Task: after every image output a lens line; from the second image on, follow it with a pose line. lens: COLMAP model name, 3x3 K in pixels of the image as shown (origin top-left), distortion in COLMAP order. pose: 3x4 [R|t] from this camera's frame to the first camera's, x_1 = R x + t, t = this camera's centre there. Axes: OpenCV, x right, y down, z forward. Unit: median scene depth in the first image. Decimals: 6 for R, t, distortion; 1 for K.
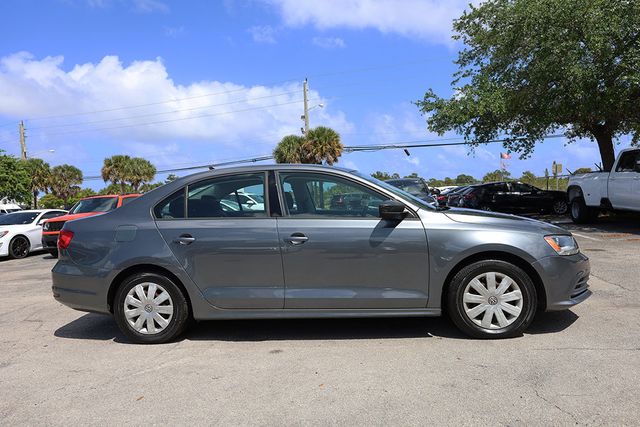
lens RADIAL K [[444.9, 0, 331.4], [0, 444.9, 229.3], [0, 0, 1]] dist [0.009738, -0.008369]
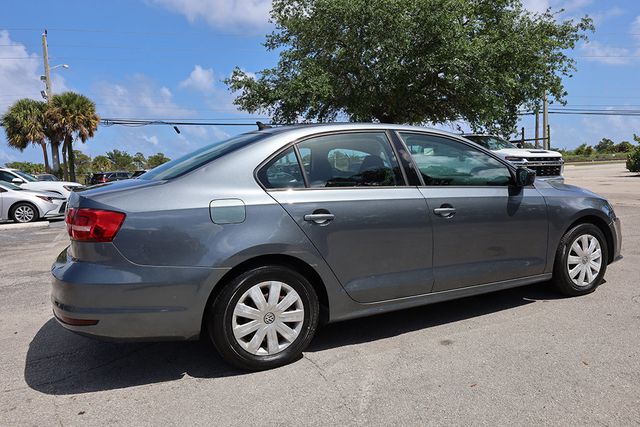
lens RADIAL K [[444.9, 0, 326.2], [0, 444.9, 215.4], [0, 0, 1]] dist [0.009738, -0.008369]
pose [[0.851774, -0.037654, 0.522555, -0.624832], [0.032363, 0.999291, 0.019254, 0.005864], [-0.522909, 0.000511, 0.852388, 0.325480]]
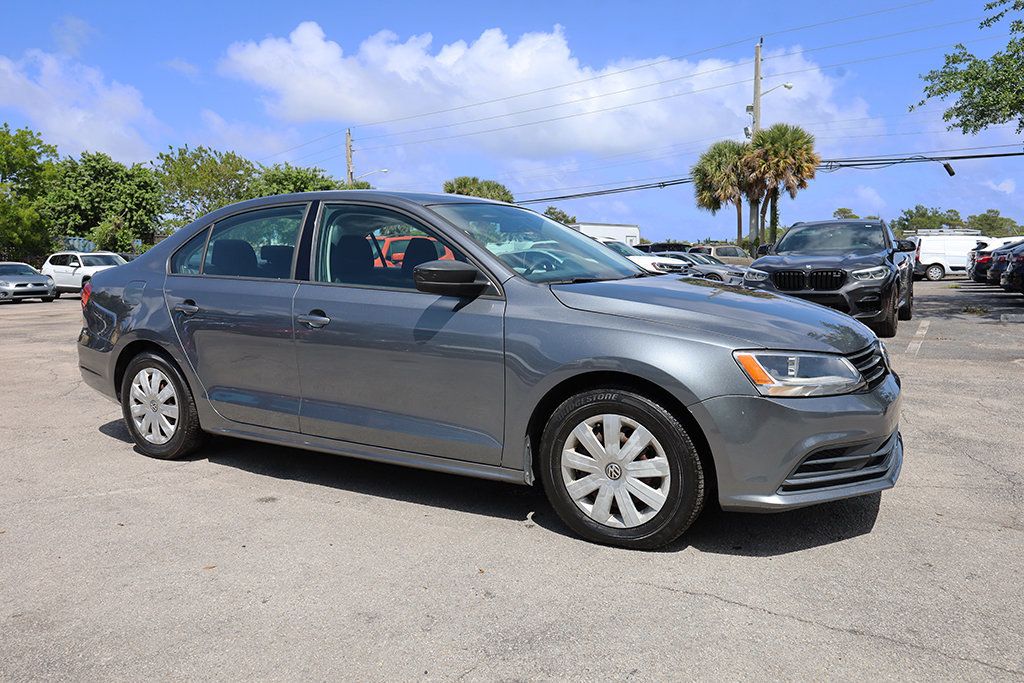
lens RADIAL K [[711.8, 0, 531.8], [0, 711.8, 345.6], [0, 0, 1]] dist [0.009738, -0.008369]
pose [[0.925108, 0.083378, -0.370438, 0.461502], [-0.057952, 0.995168, 0.079265, -0.029583], [0.375256, -0.051861, 0.925469, 0.199091]]
